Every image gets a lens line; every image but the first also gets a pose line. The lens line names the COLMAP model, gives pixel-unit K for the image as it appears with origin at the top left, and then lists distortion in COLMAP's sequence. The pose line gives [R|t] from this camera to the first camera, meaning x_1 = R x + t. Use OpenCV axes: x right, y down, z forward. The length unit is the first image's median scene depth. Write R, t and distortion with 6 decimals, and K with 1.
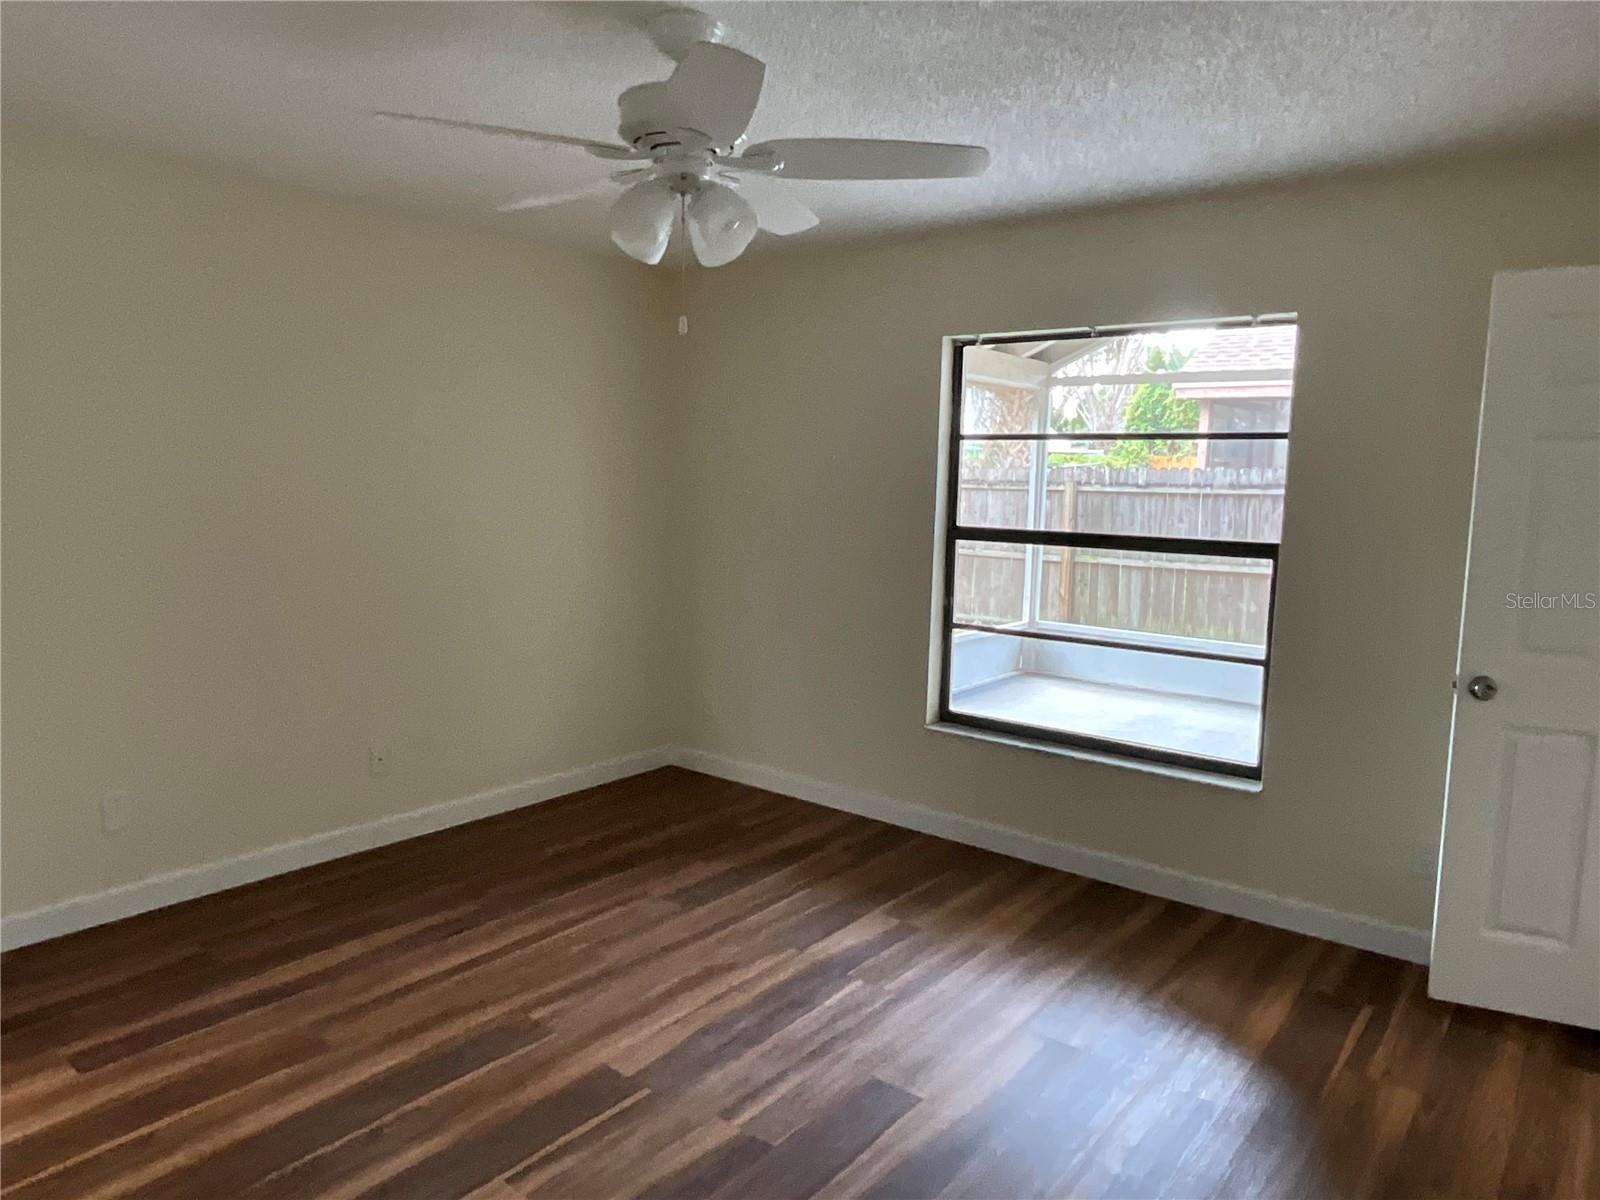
lens RADIAL K [[1064.8, 0, 805.3], [0, 1064.8, 594.8], [0, 0, 1]] dist [-0.007416, -0.004539]
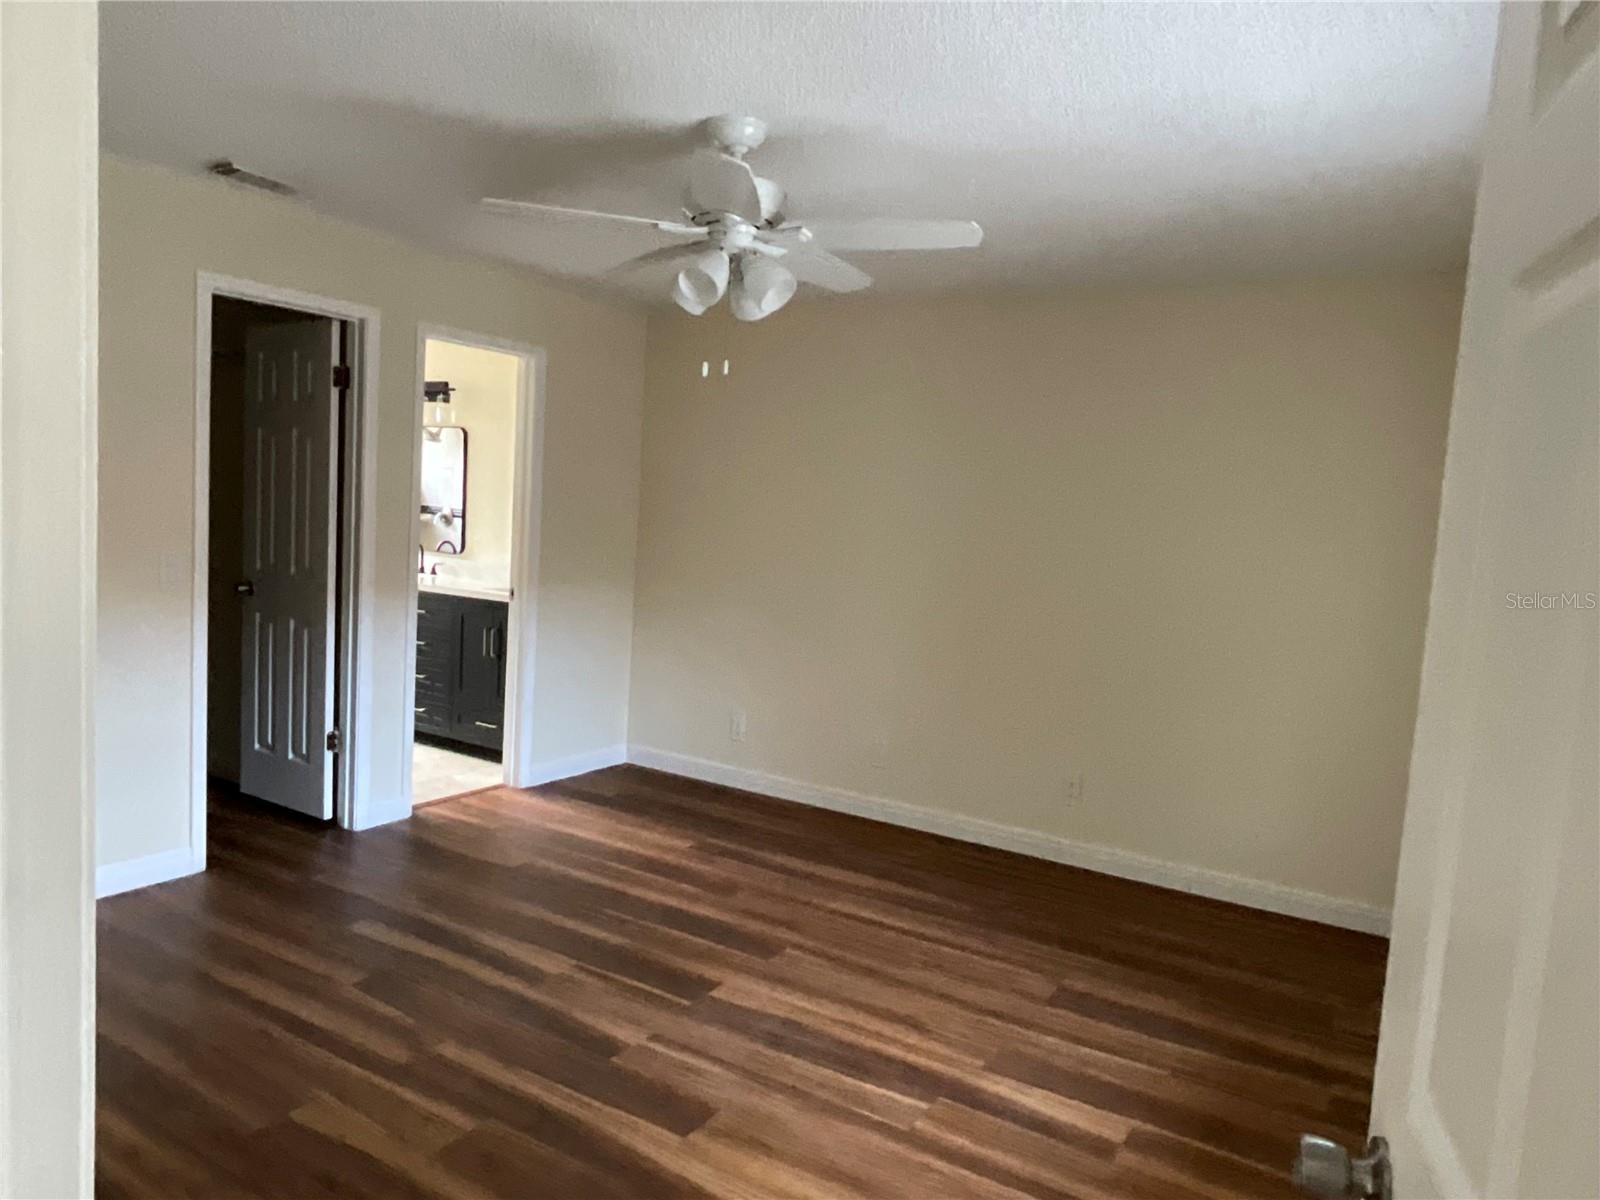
lens RADIAL K [[1064.8, 0, 801.2], [0, 1064.8, 606.3], [0, 0, 1]] dist [-0.007416, -0.004539]
pose [[0.127384, 0.085492, -0.988162, 0.880313], [-0.174210, 0.982719, 0.062563, -0.062850], [0.976434, 0.164179, 0.140076, 0.762092]]
